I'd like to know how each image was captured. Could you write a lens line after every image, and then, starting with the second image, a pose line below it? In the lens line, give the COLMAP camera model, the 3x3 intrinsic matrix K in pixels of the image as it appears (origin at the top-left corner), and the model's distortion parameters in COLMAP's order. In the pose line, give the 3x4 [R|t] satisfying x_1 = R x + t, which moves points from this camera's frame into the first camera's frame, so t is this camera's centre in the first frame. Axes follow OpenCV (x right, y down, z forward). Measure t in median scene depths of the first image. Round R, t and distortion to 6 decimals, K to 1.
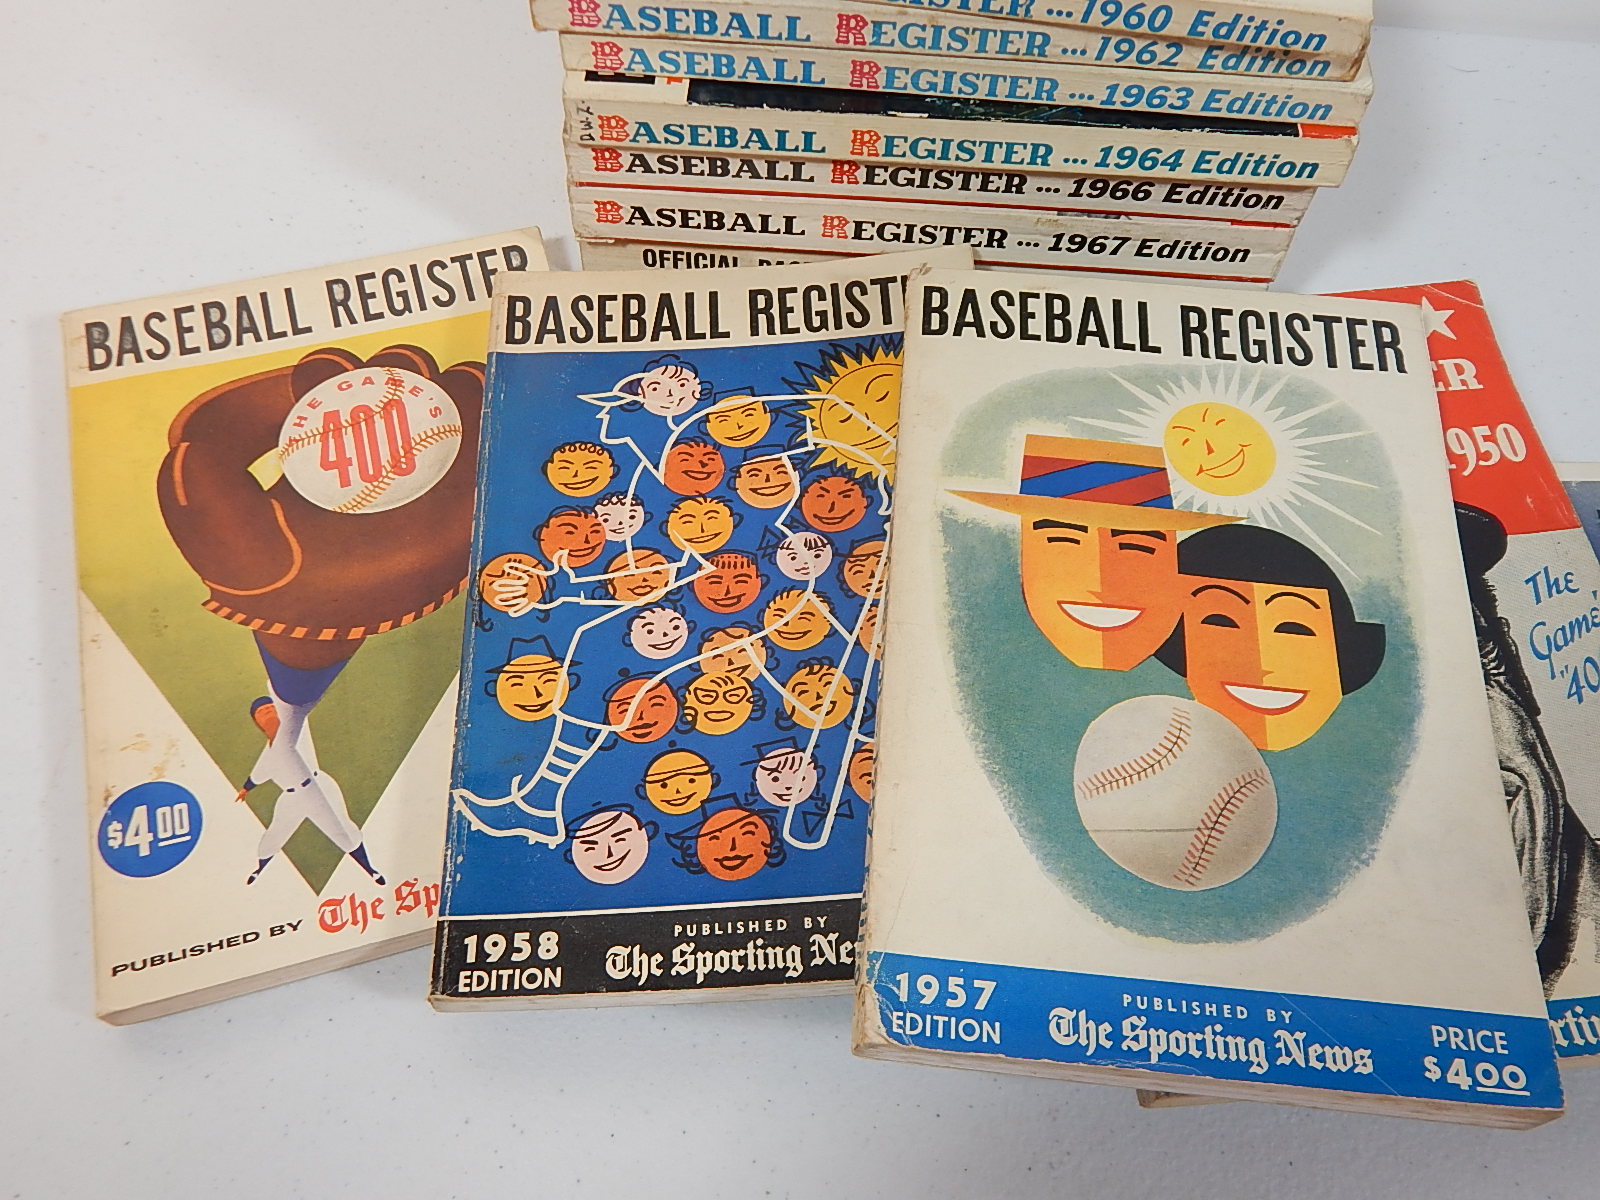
lens RADIAL K [[1321.7, 0, 828.1], [0, 1321.7, 557.3], [0, 0, 1]] dist [0.063277, -0.071951]
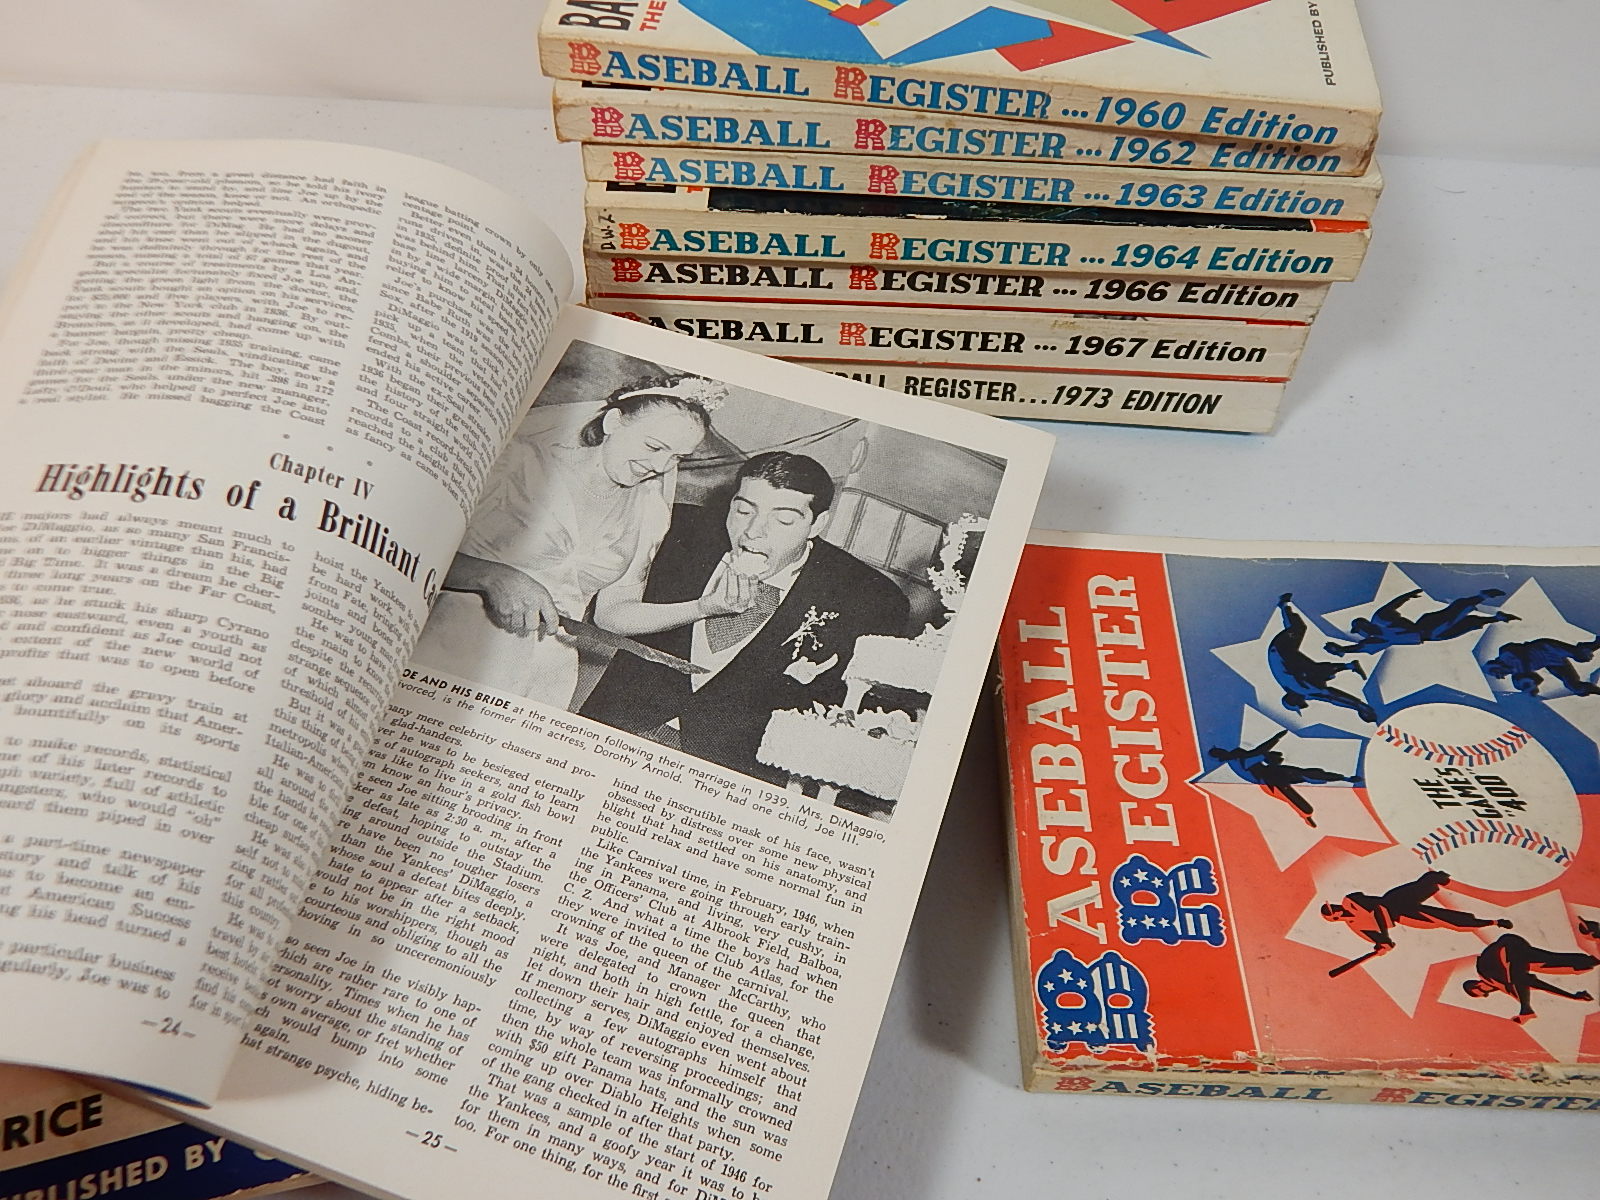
lens RADIAL K [[1321.7, 0, 830.8], [0, 1321.7, 565.7], [0, 0, 1]] dist [0.063277, -0.071951]
pose [[0.999655, -0.020954, 0.015836, -0.034194], [0.022793, 0.991695, -0.126576, 0.056371], [-0.013052, 0.126894, 0.991830, 0.032692]]
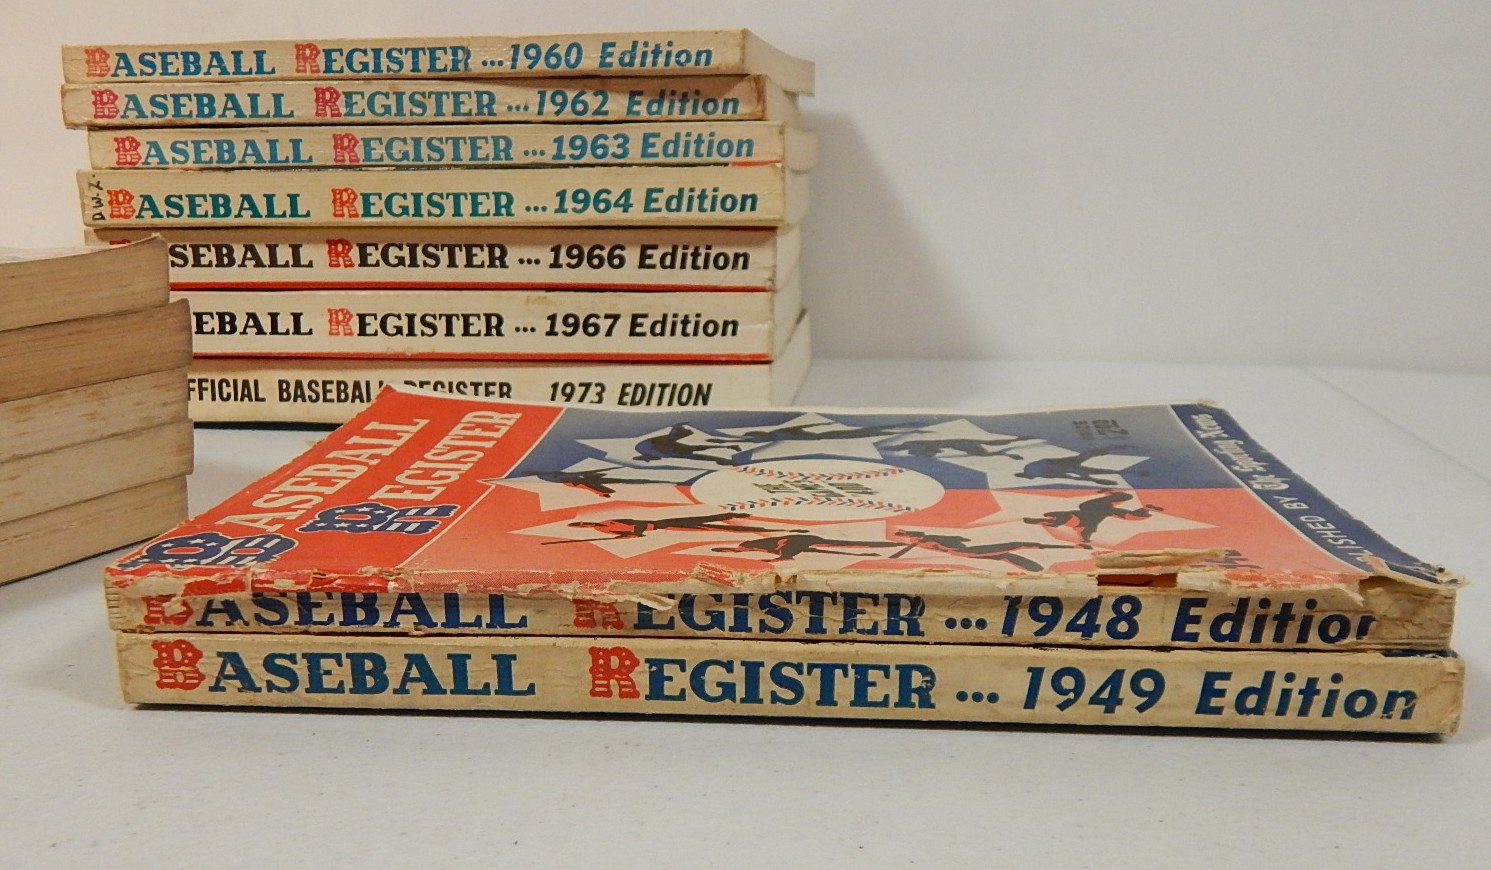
lens RADIAL K [[1275.1, 0, 798.4], [0, 1275.1, 552.5], [0, 0, 1]] dist [0.003039, -0.004620]
pose [[0.998807, -0.038437, -0.030120, 0.427932], [0.007762, 0.733916, -0.679196, 0.623654], [0.048212, 0.678152, 0.733338, 0.451491]]
